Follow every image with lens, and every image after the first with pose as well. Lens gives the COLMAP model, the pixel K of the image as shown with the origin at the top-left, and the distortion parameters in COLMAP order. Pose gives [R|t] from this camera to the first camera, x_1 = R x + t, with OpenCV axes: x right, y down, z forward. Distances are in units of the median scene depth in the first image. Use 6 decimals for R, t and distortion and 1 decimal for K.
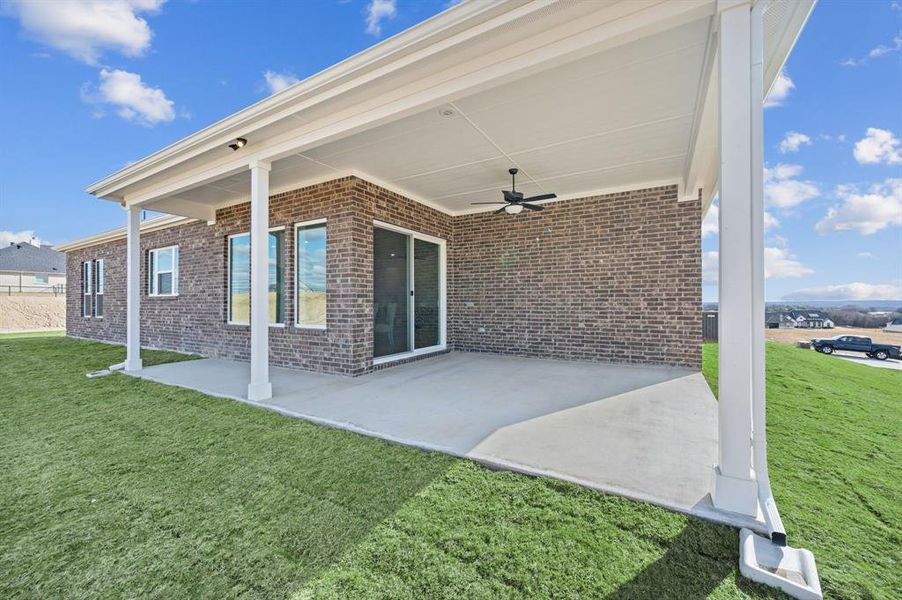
lens RADIAL K [[353.1, 0, 454.9], [0, 353.1, 300.7], [0, 0, 1]] dist [-0.000016, -0.000407]
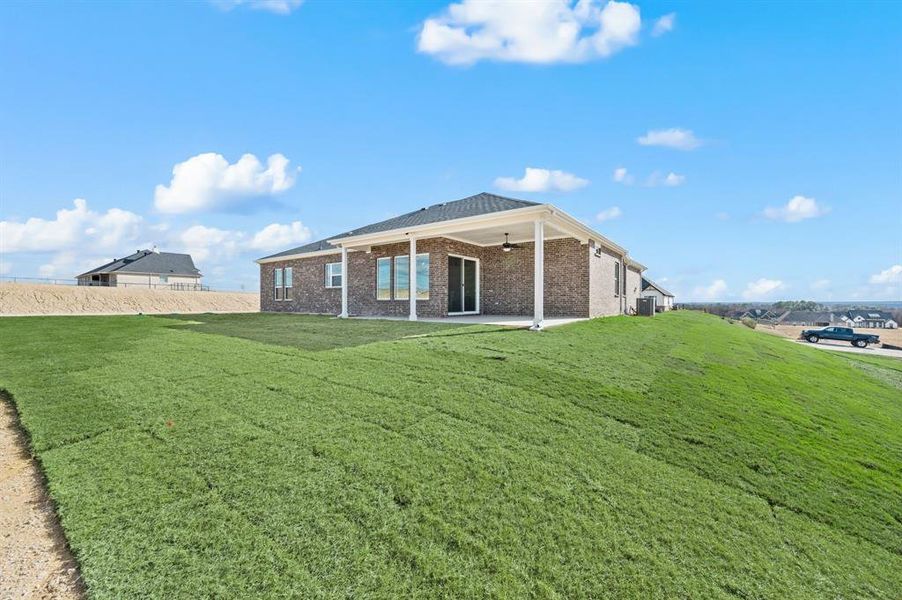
lens RADIAL K [[353.1, 0, 454.9], [0, 353.1, 300.7], [0, 0, 1]] dist [-0.000016, -0.000407]
pose [[0.995290, 0.002881, -0.096899, 0.032243], [-0.002564, 0.999991, 0.003392, 0.058972], [0.096908, -0.003127, 0.995288, -1.005974]]
